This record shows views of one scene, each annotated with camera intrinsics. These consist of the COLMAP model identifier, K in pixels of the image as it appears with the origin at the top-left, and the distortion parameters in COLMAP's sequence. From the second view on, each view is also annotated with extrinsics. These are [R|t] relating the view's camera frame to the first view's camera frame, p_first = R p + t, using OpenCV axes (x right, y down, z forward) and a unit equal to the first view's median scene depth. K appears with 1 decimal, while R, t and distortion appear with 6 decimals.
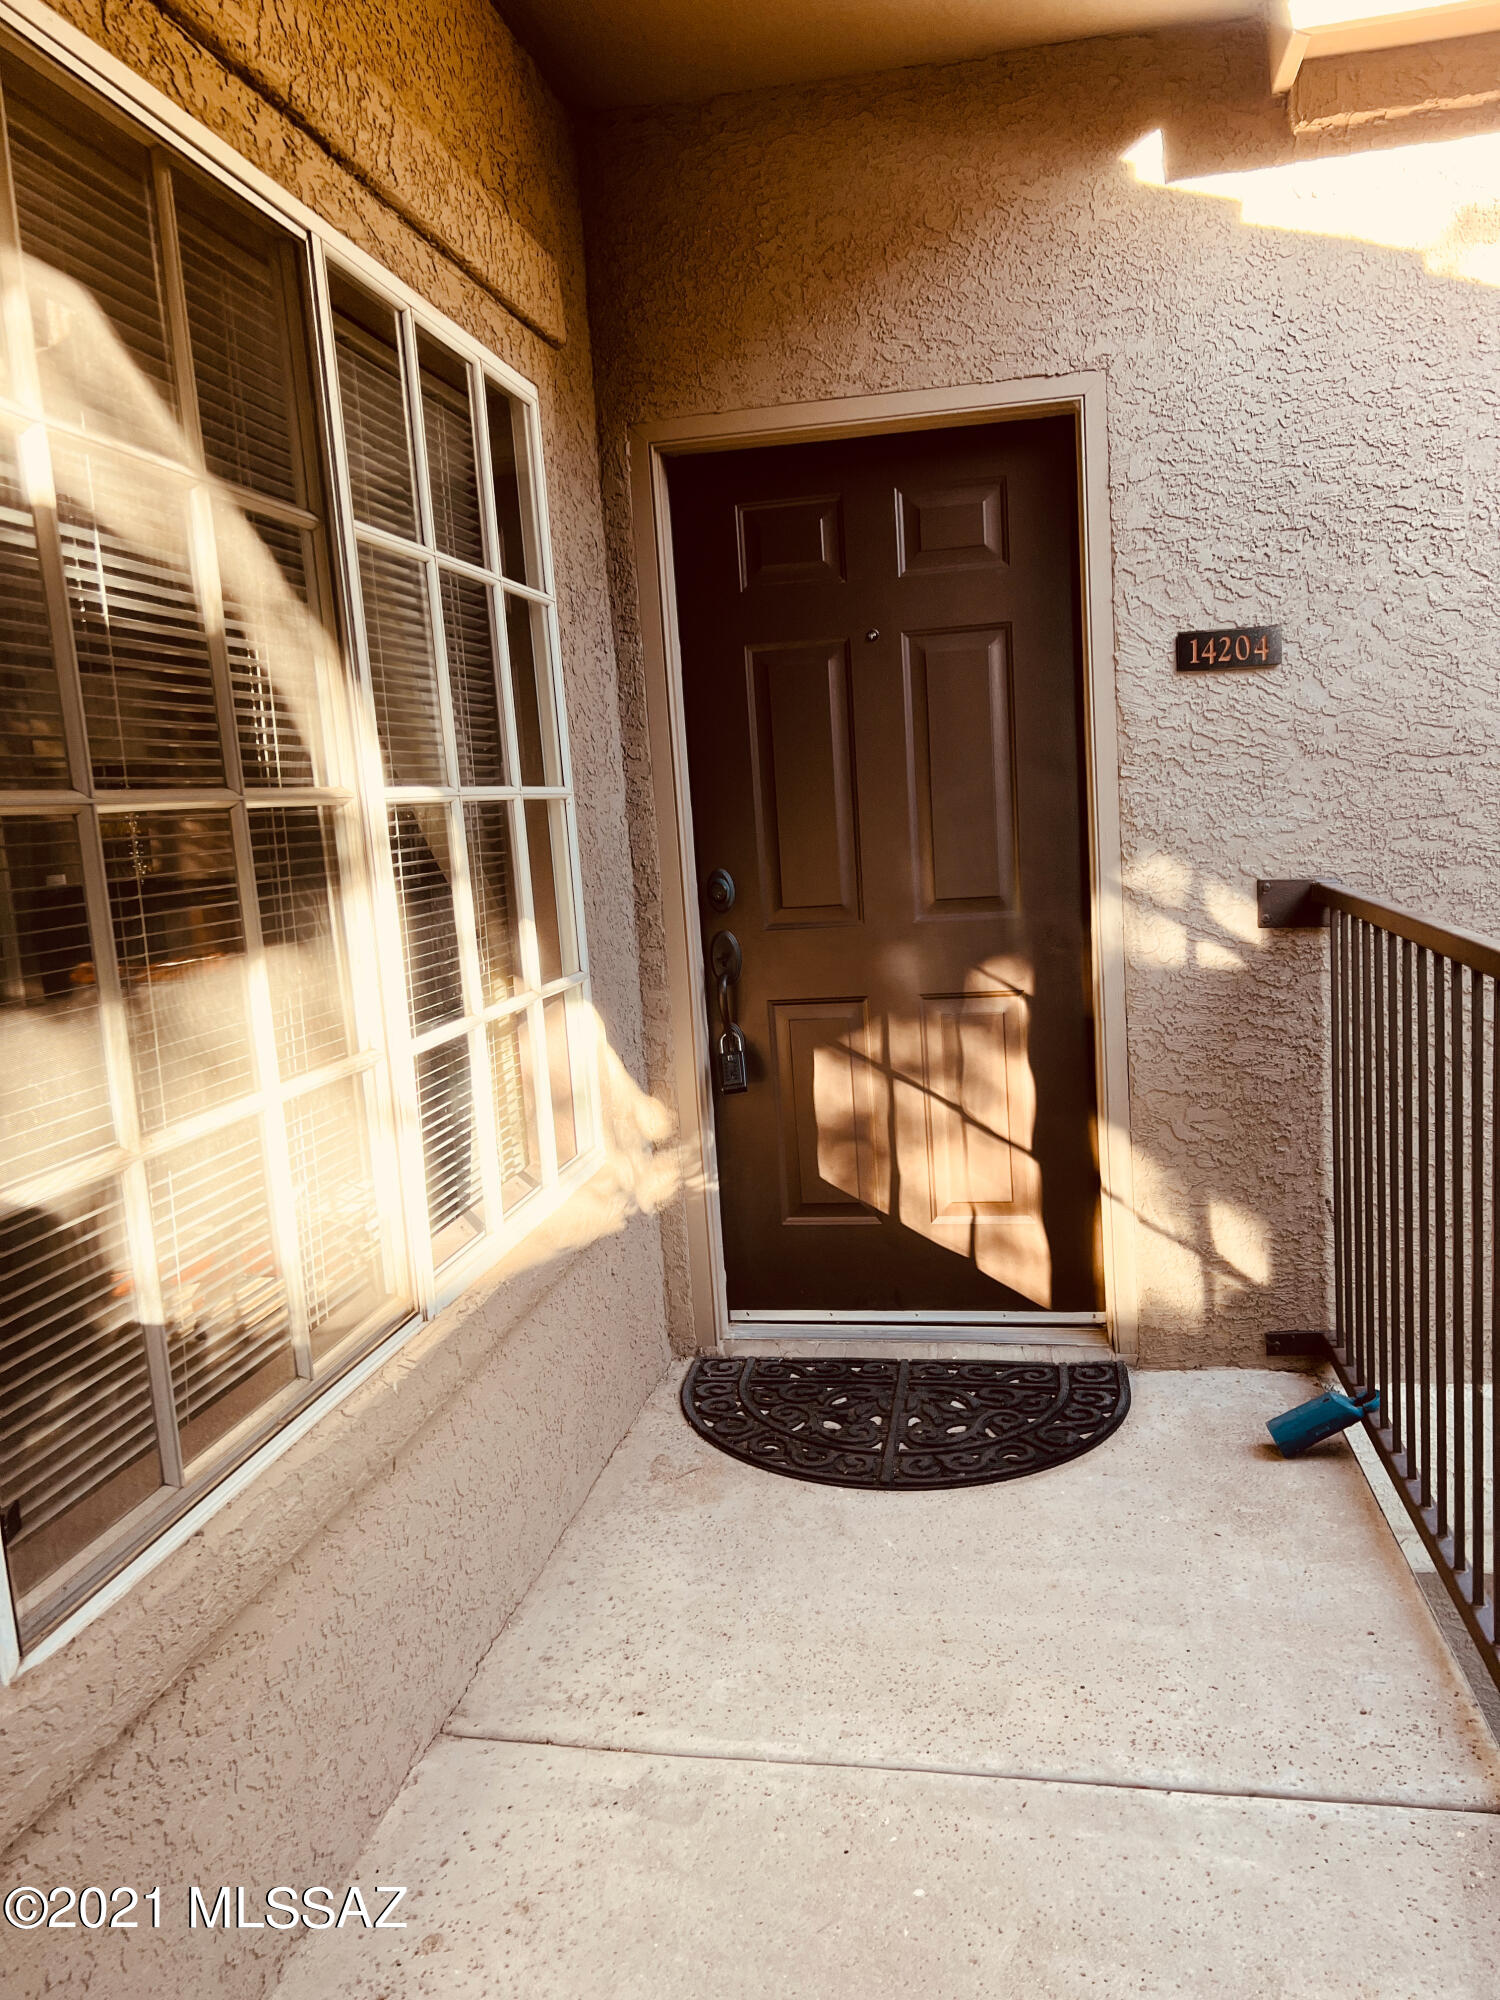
lens RADIAL K [[1492.6, 0, 757.5], [0, 1492.6, 981.9], [0, 0, 1]] dist [0.039468, -0.045036]
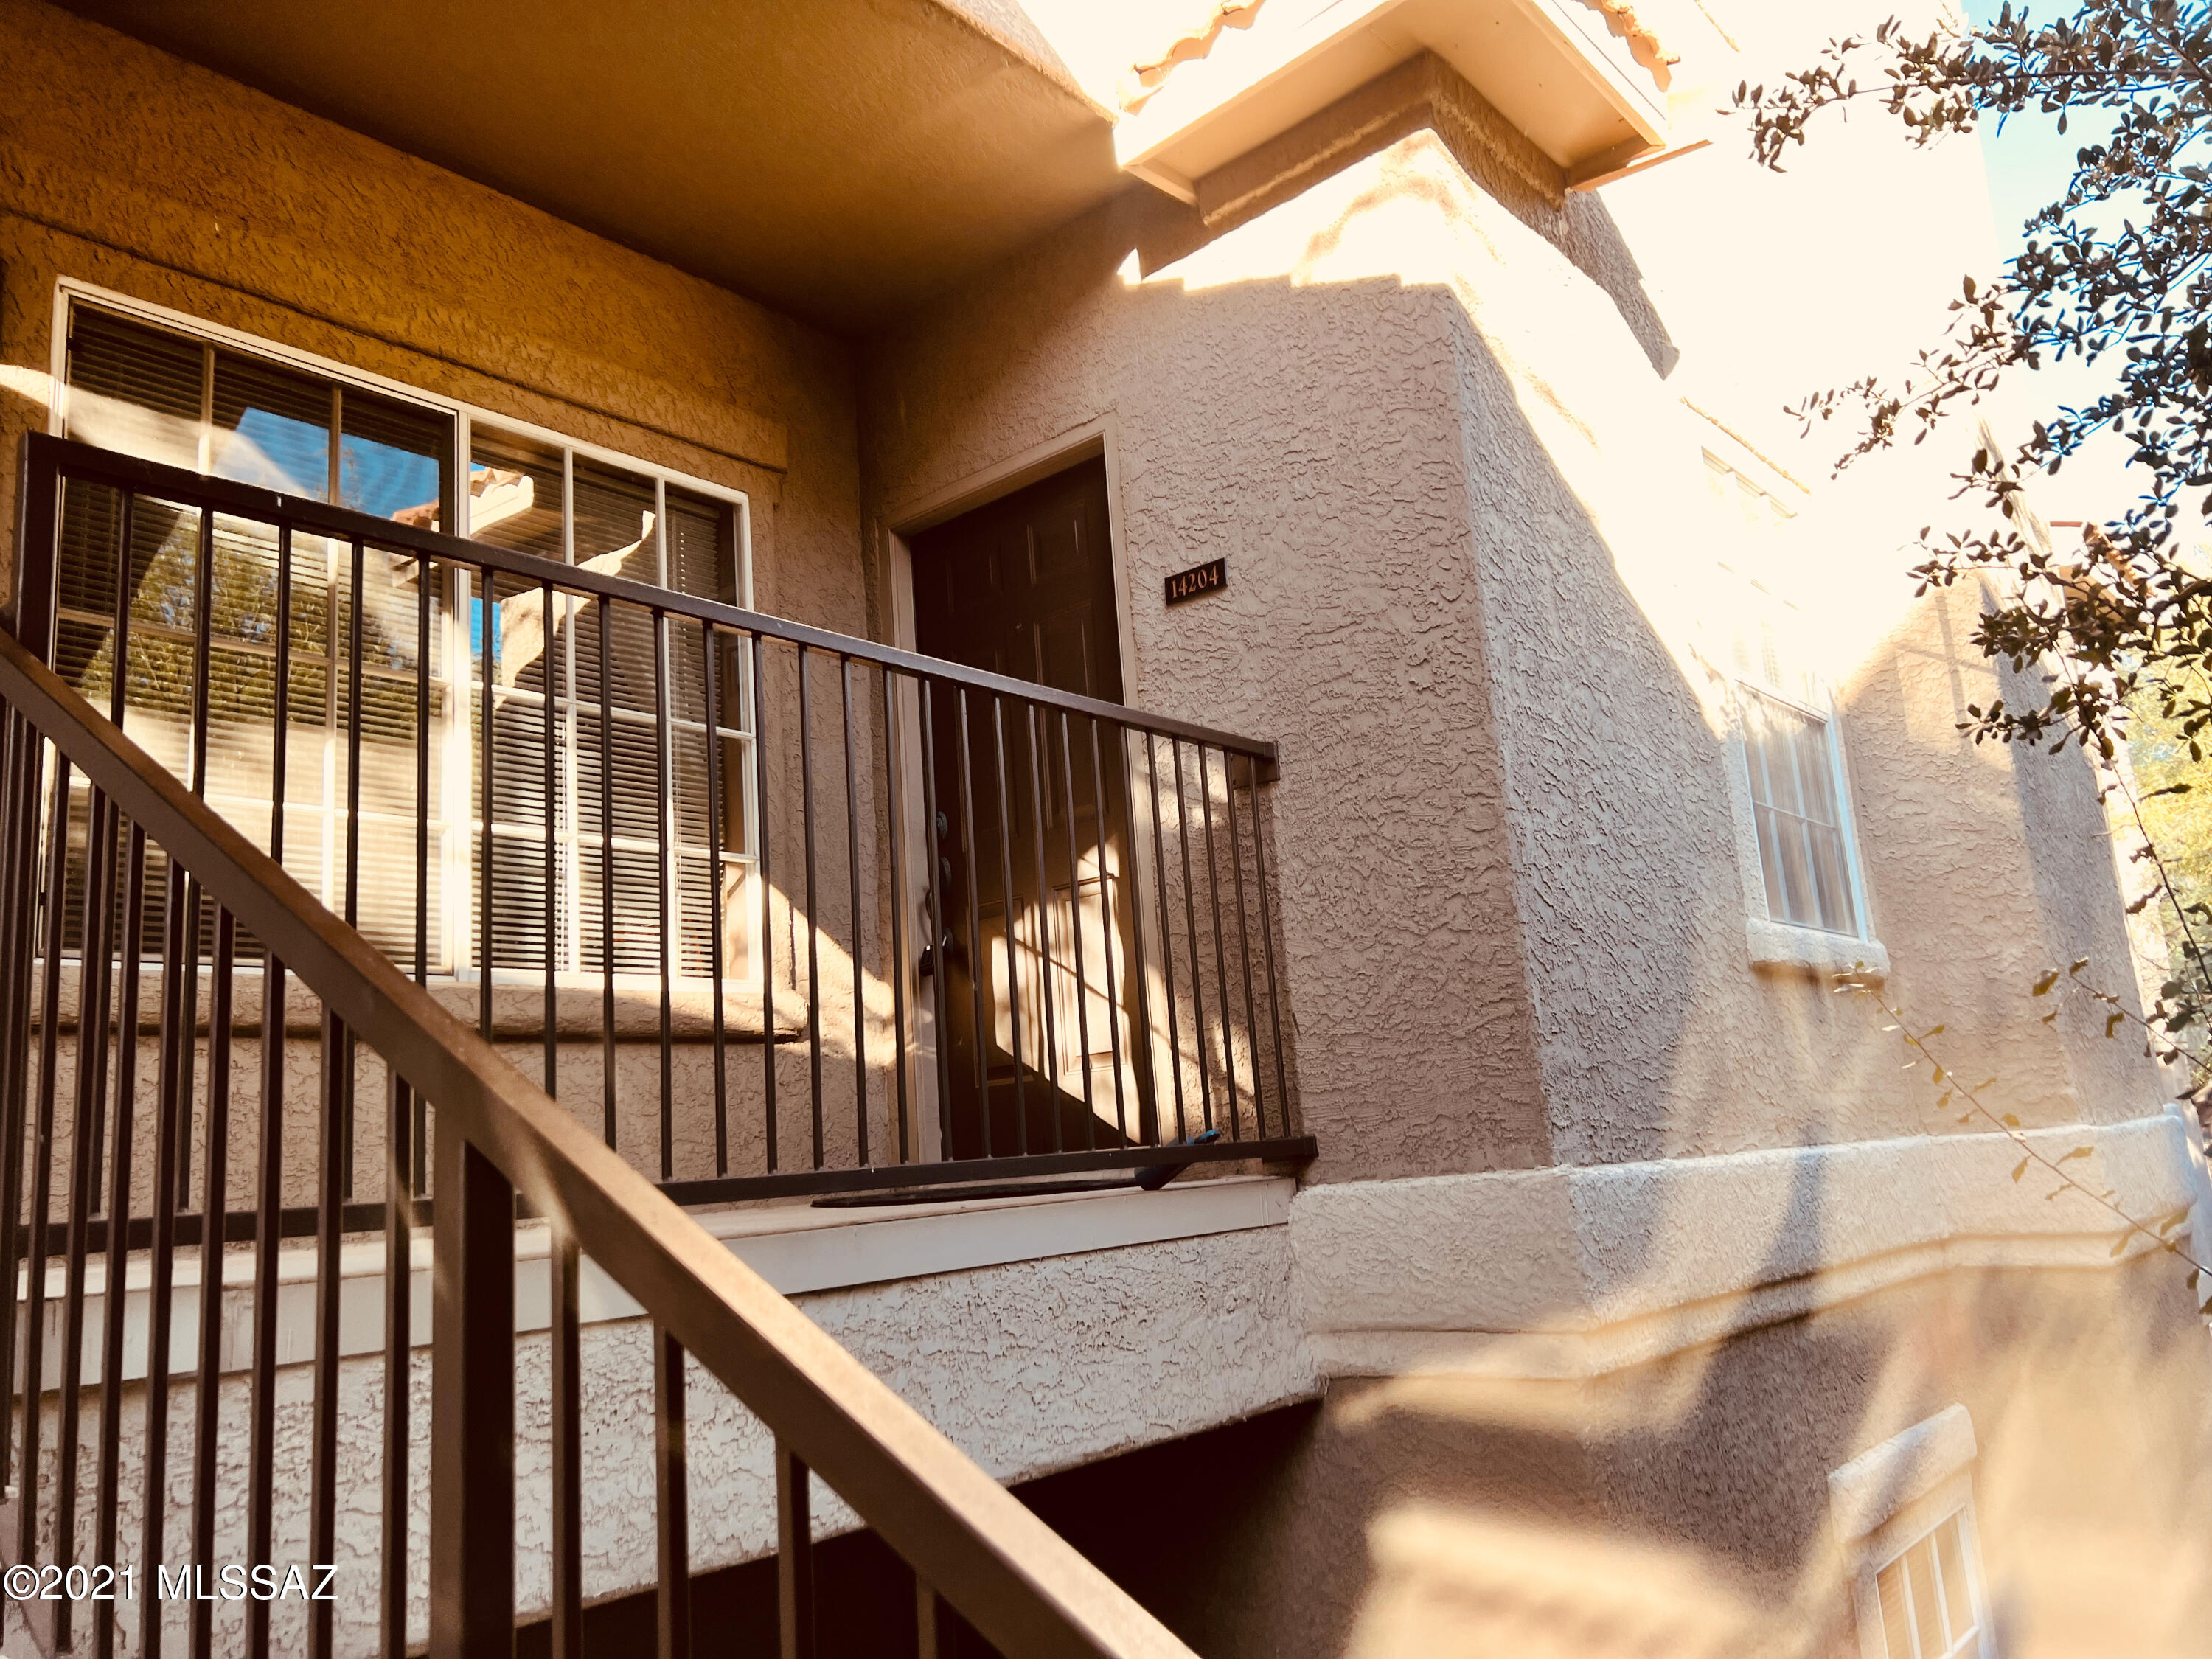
lens RADIAL K [[1650.8, 0, 1104.0], [0, 1650.8, 851.7], [0, 0, 1]] dist [0.039468, -0.045036]
pose [[0.858513, -0.094795, -0.503954, 0.943809], [-0.049082, 0.963063, -0.264767, 0.383102], [0.510438, 0.252041, 0.822149, -0.151231]]
